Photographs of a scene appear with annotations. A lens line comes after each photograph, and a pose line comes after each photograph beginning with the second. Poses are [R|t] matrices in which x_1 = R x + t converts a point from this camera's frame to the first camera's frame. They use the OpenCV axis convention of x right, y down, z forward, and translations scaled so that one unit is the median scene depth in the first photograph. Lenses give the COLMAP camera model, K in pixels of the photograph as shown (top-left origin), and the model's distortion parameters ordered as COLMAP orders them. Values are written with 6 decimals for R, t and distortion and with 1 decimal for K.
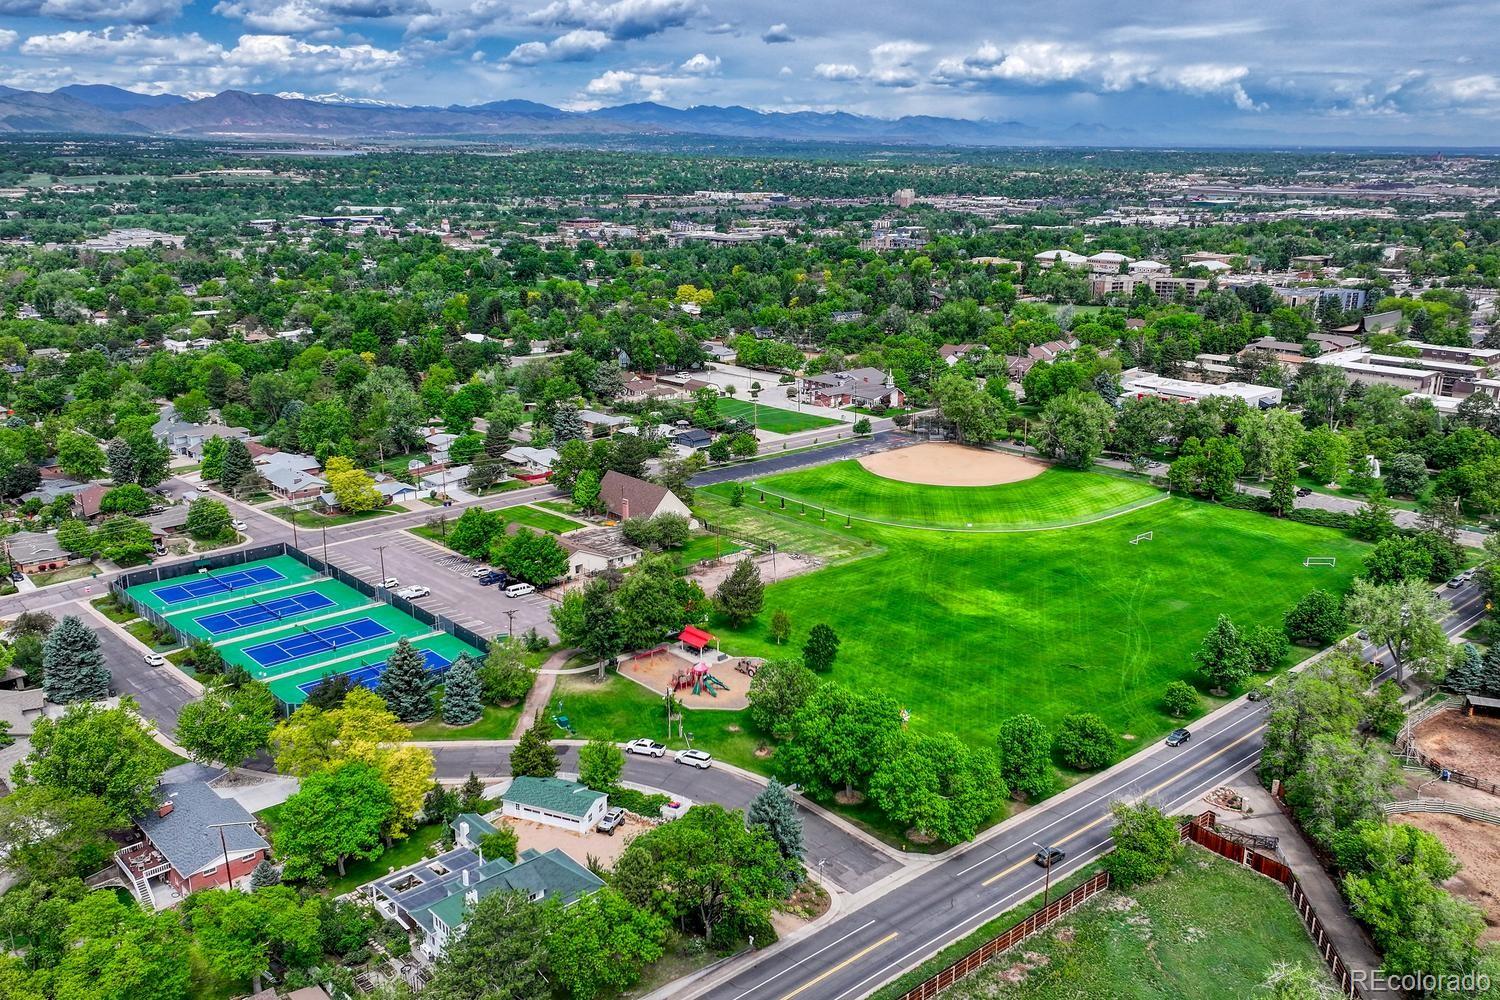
lens RADIAL K [[1248.2, 0, 750.0], [0, 1248.2, 500.0], [0, 0, 1]] dist [0.060429, -0.055673]
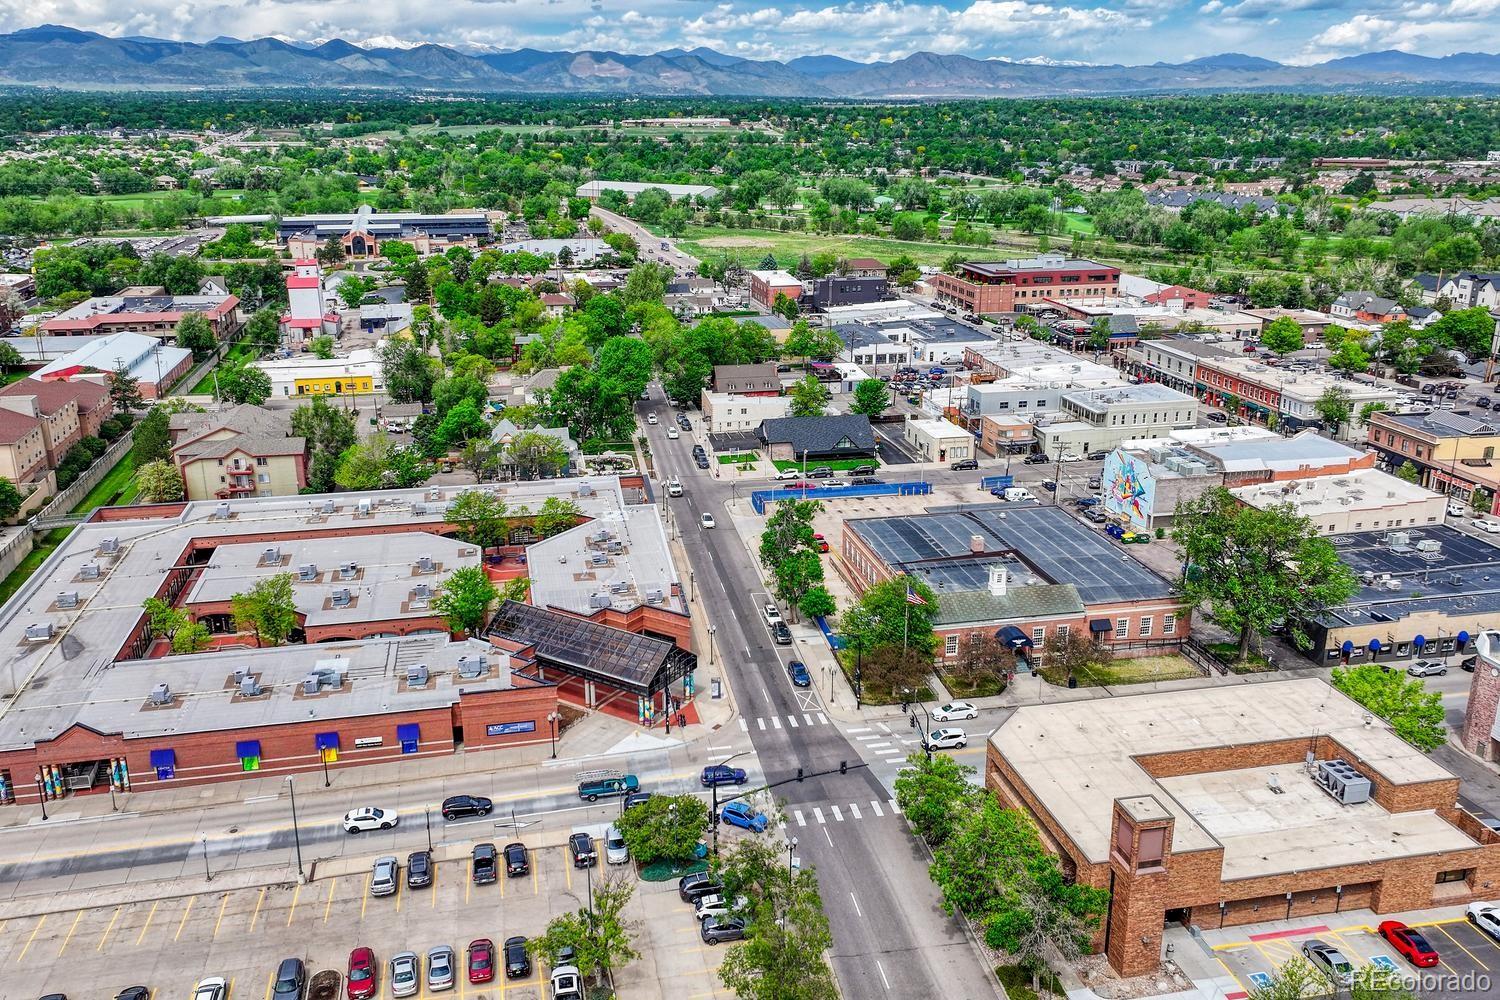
lens RADIAL K [[1248.2, 0, 750.0], [0, 1248.2, 500.0], [0, 0, 1]] dist [0.060429, -0.055673]
pose [[0.865995, 0.141461, -0.479626, -0.045764], [-0.128933, 0.989887, 0.059161, -0.136377], [0.483144, 0.010607, 0.875476, 0.561097]]
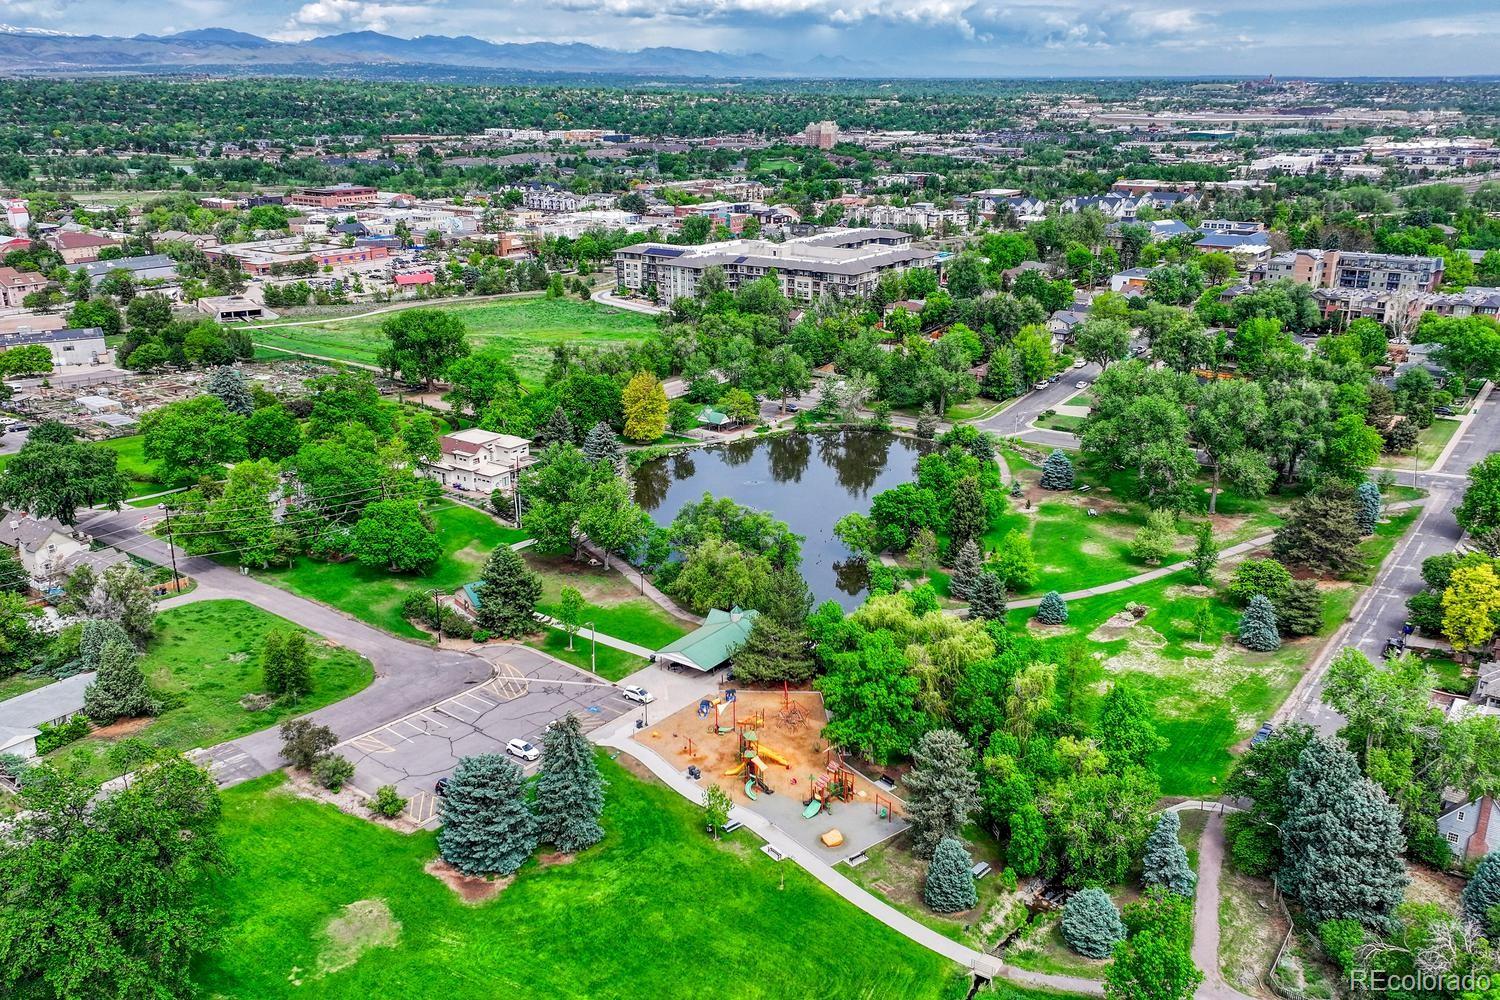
lens RADIAL K [[1248.2, 0, 750.0], [0, 1248.2, 500.0], [0, 0, 1]] dist [0.060429, -0.055673]
pose [[0.979844, -0.071769, 0.186426, -0.053559], [0.062826, 0.996592, 0.053449, -0.083477], [-0.189627, -0.040660, 0.981014, 0.336603]]
